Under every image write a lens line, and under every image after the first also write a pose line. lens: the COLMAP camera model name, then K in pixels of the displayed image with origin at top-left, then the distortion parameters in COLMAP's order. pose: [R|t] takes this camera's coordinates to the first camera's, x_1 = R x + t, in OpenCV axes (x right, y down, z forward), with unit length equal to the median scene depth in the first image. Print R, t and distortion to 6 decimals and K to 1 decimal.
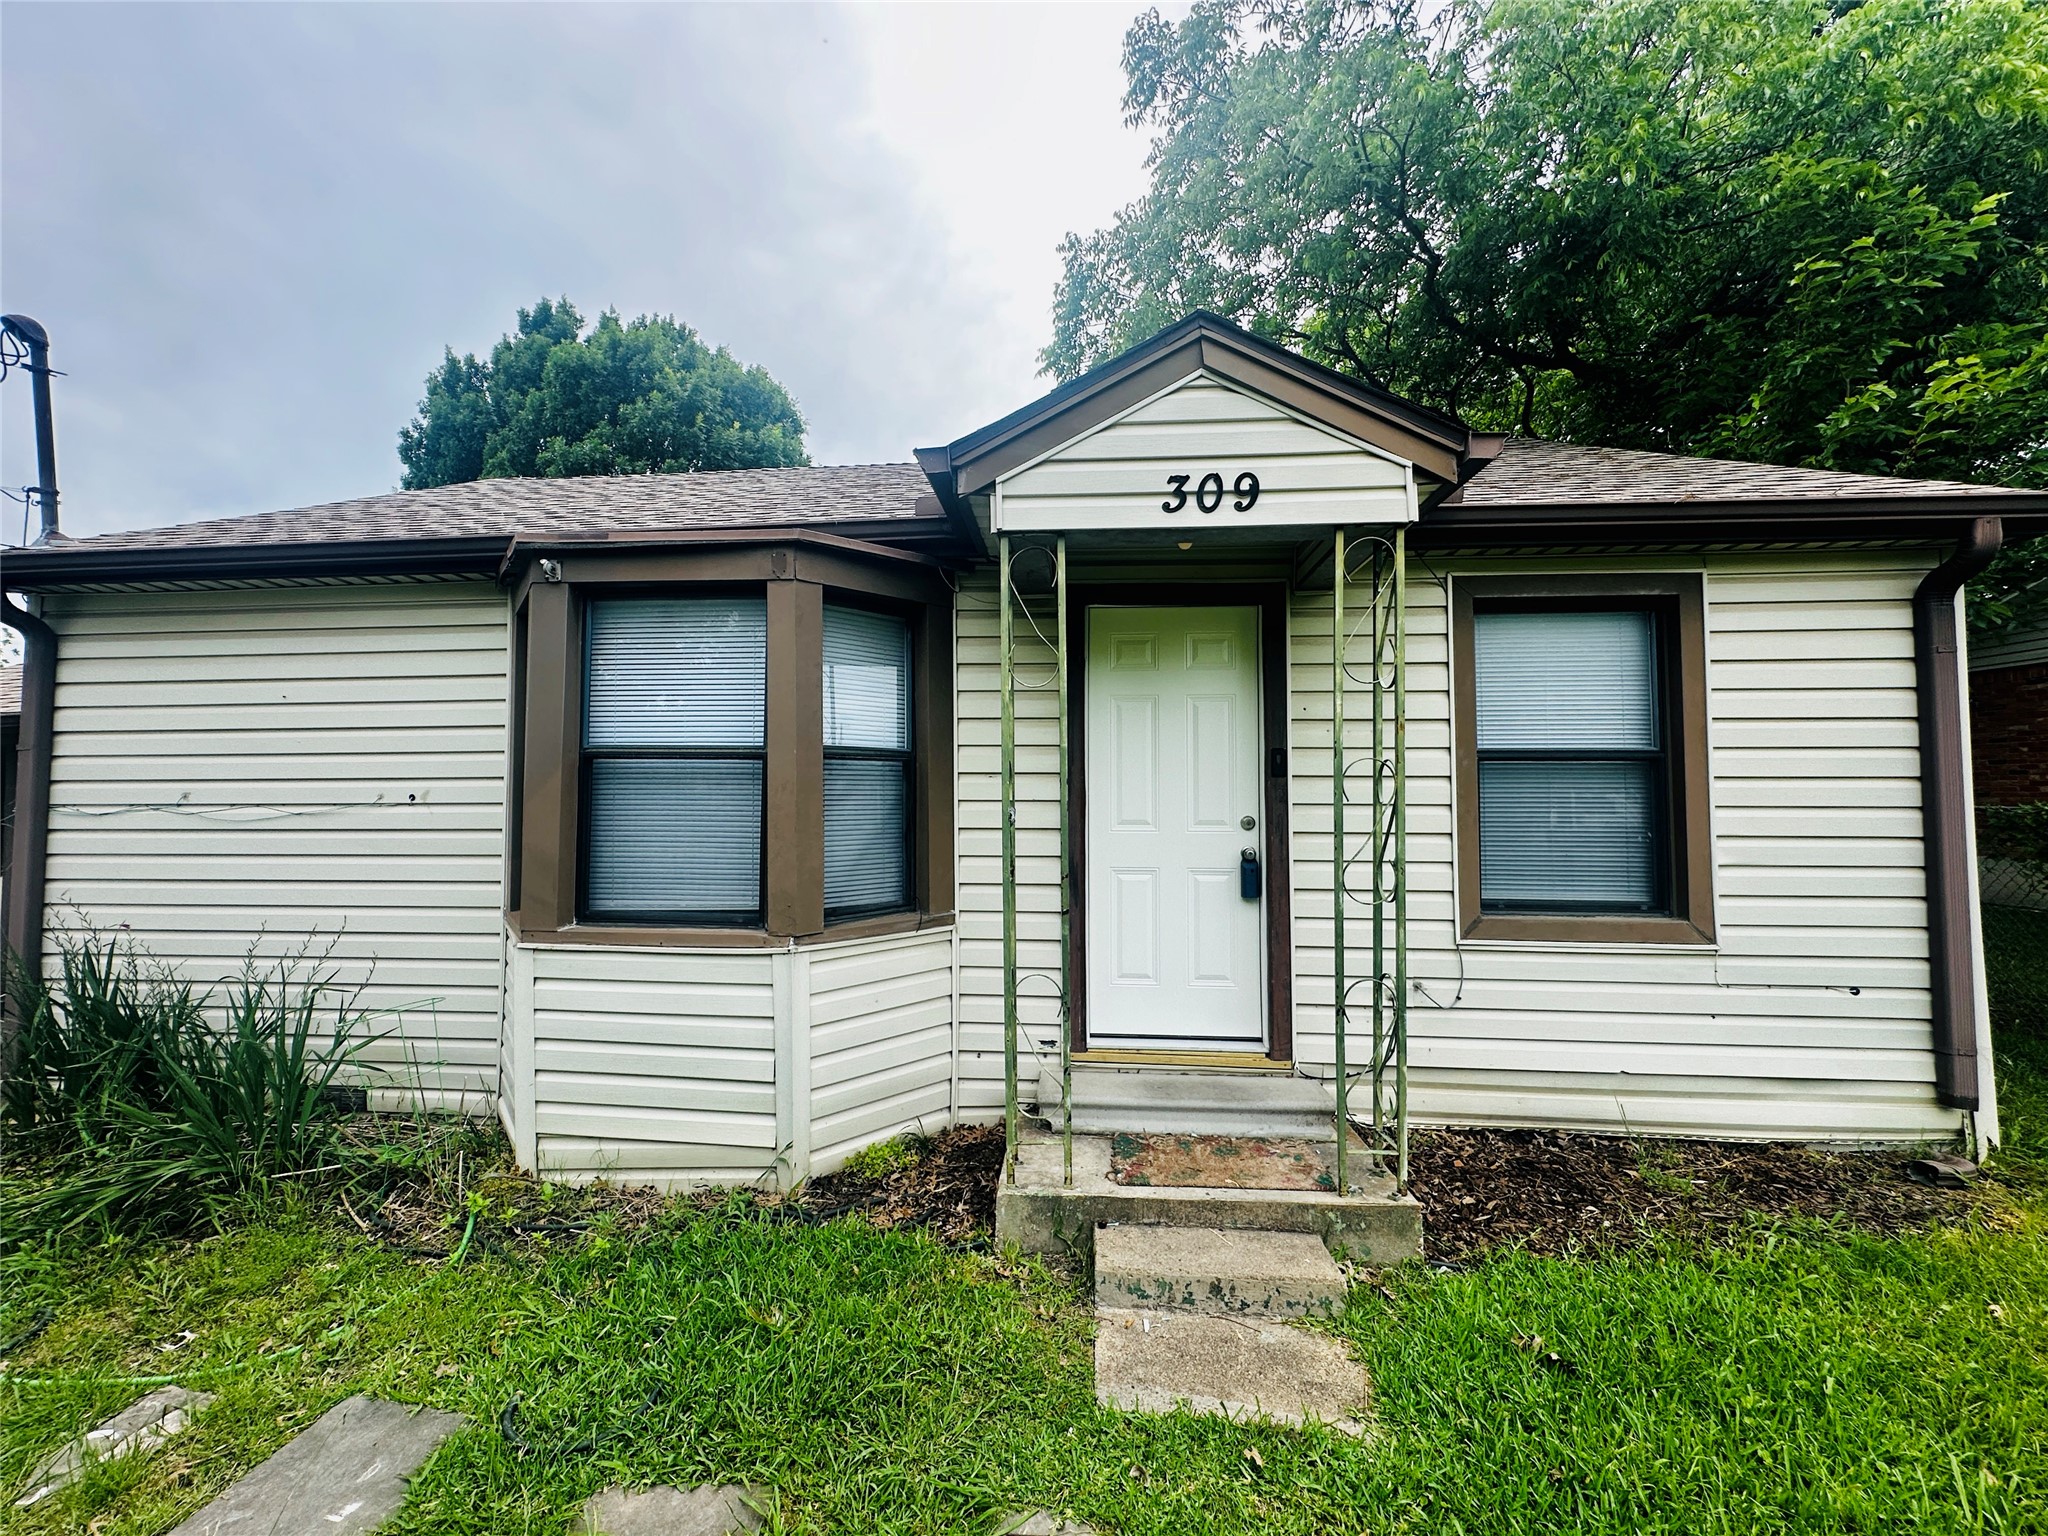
lens RADIAL K [[821.5, 0, 1024.0], [0, 821.5, 768.0], [0, 0, 1]] dist [0.002113, 0.000008]
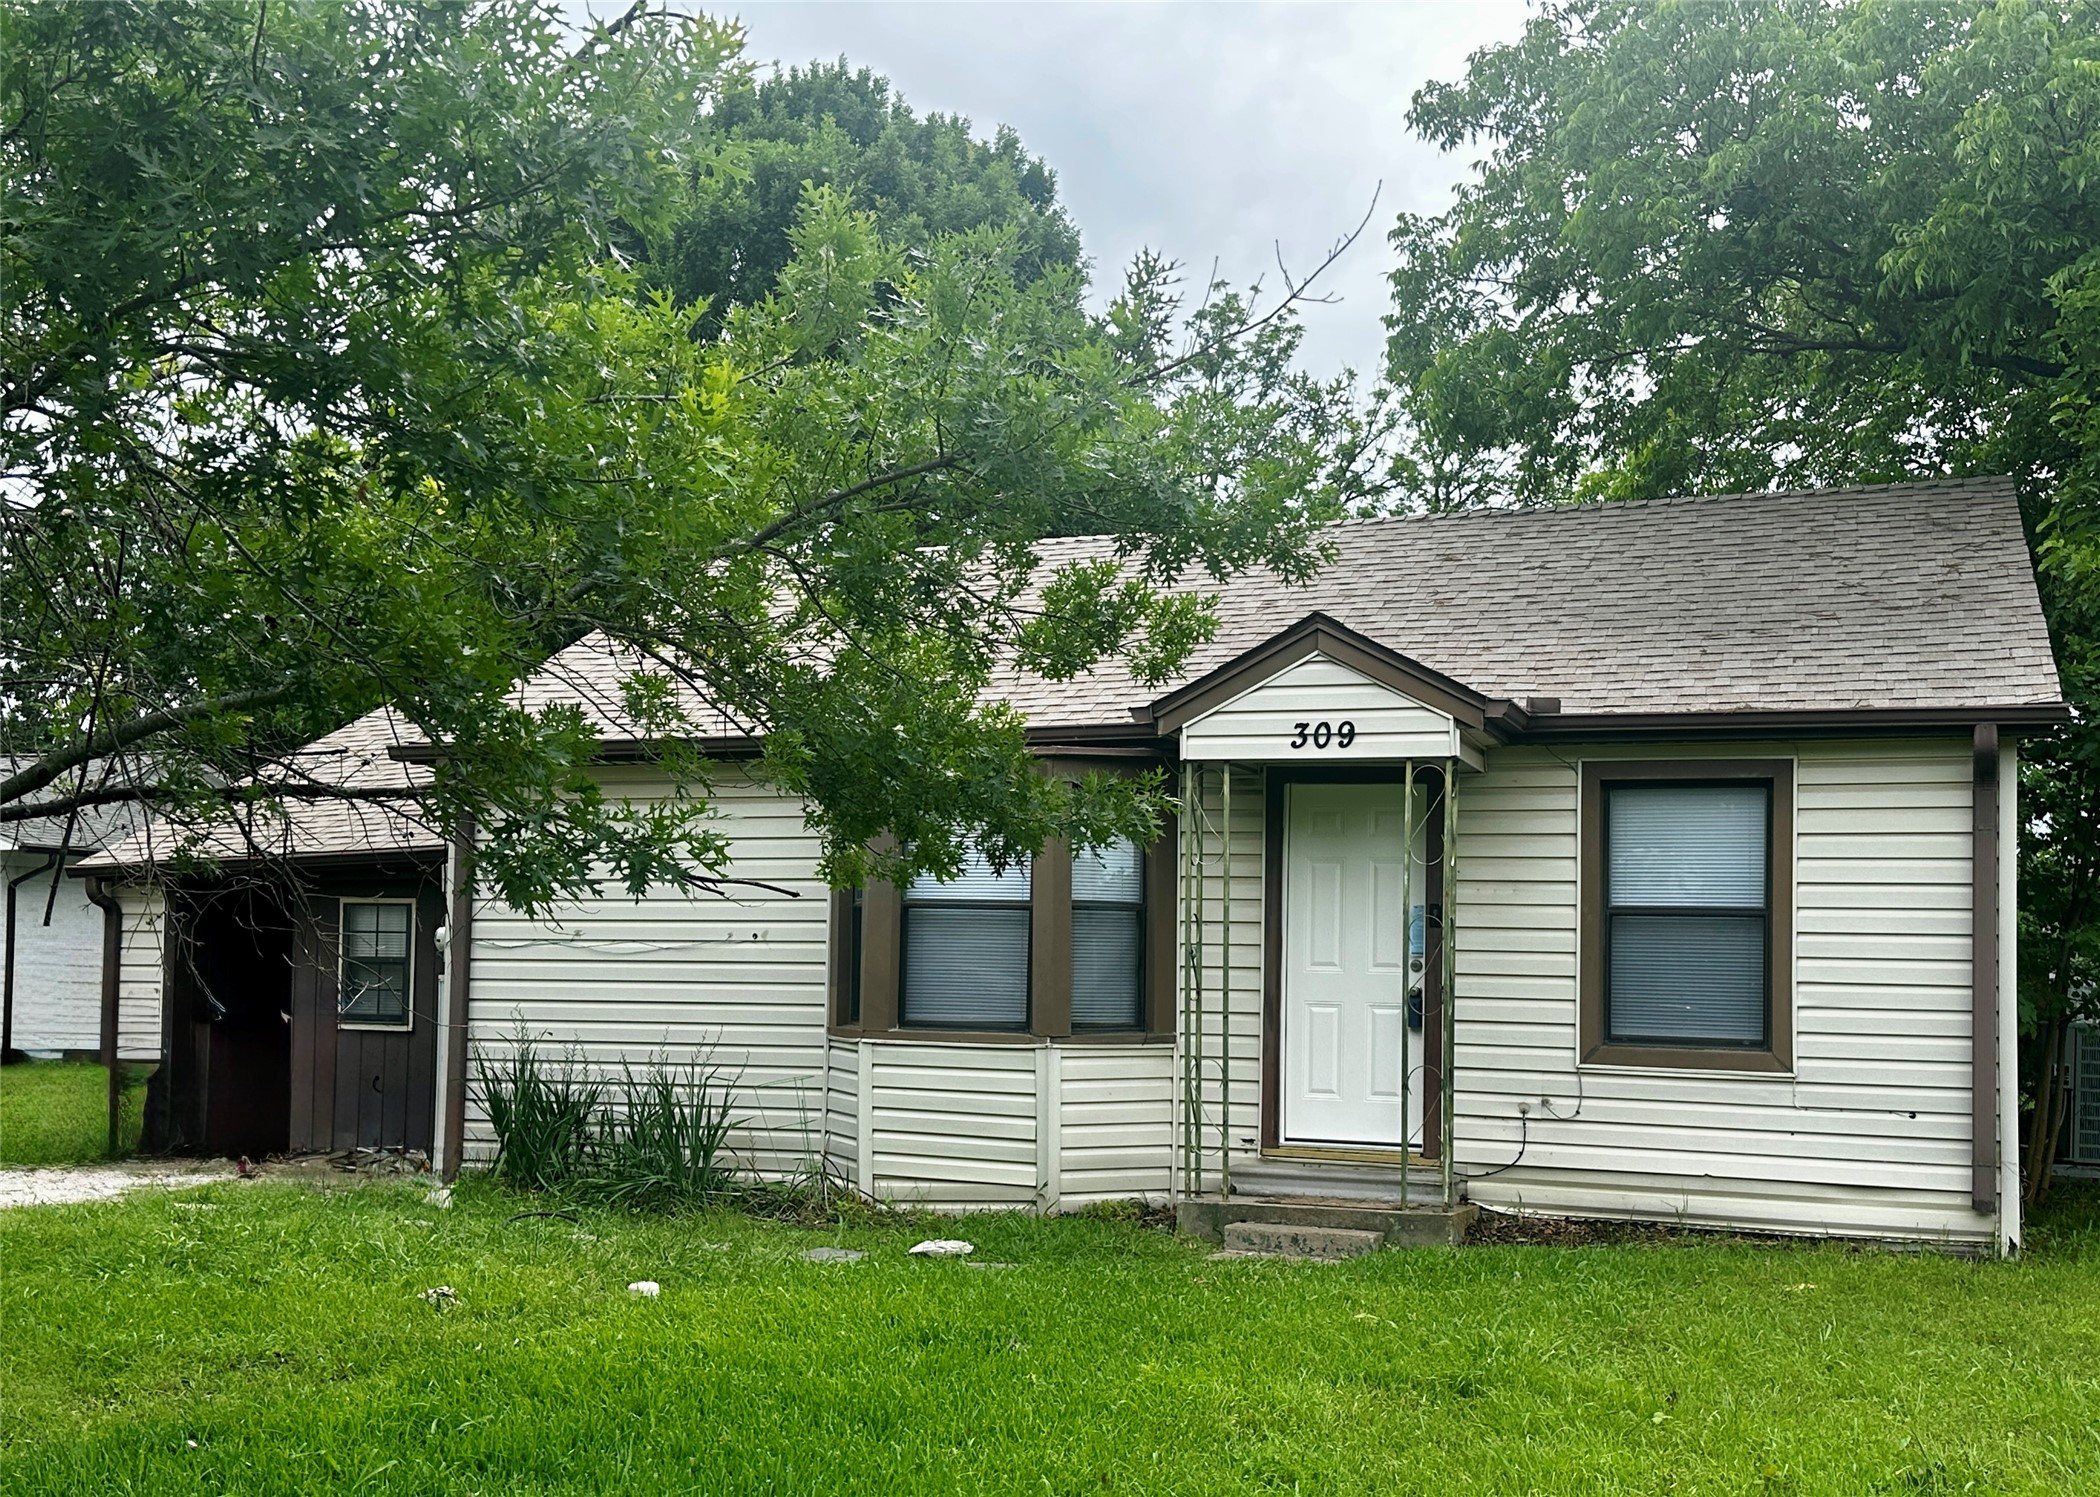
lens RADIAL K [[3930.3, 0, 1050.0], [0, 3930.3, 748.5], [0, 0, 1]] dist [-0.016154, -0.038497]
pose [[0.959952, 0.000525, -0.280163, 1.427926], [-0.008544, 0.999588, -0.027400, -0.092336], [0.280034, 0.028697, 0.959561, -4.868812]]
